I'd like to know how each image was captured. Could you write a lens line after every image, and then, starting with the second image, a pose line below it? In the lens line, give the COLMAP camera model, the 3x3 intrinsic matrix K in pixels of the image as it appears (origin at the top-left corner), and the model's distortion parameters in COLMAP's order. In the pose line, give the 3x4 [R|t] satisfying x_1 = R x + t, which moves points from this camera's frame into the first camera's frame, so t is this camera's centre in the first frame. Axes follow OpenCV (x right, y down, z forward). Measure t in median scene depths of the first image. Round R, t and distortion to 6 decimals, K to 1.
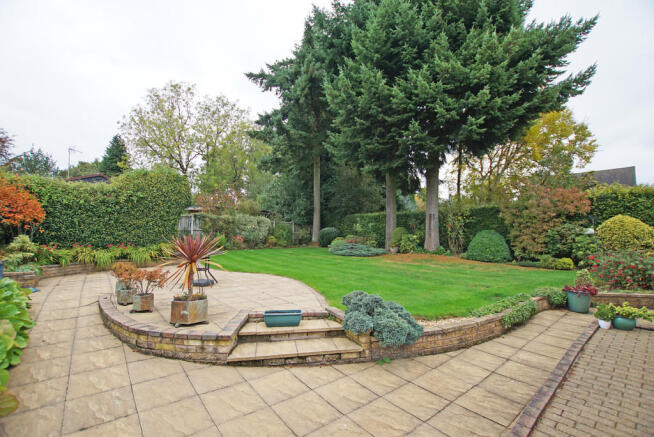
lens RADIAL K [[289.7, 0, 324.2], [0, 289.7, 220.1], [0, 0, 1]] dist [-0.023516, 0.000363]
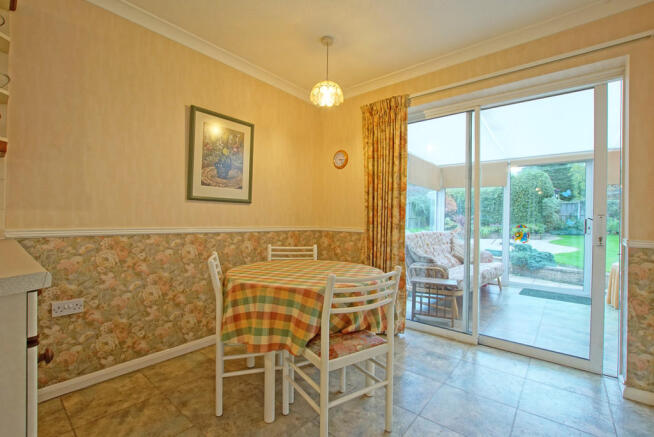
lens RADIAL K [[289.7, 0, 324.2], [0, 289.7, 220.1], [0, 0, 1]] dist [-0.023516, 0.000363]
pose [[0.184408, 0.001634, -0.982849, 0.628475], [0.037612, 0.999254, 0.008718, 0.010649], [0.982130, -0.038574, 0.184209, -0.227274]]
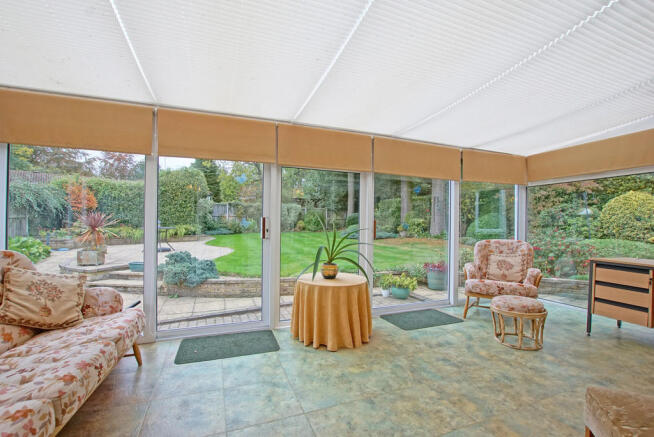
lens RADIAL K [[289.7, 0, 324.2], [0, 289.7, 220.1], [0, 0, 1]] dist [-0.023516, 0.000363]
pose [[0.950842, -0.003888, -0.309653, 0.450555], [0.016584, 0.999126, 0.038380, 0.018359], [0.309233, -0.041629, 0.950075, -0.046724]]
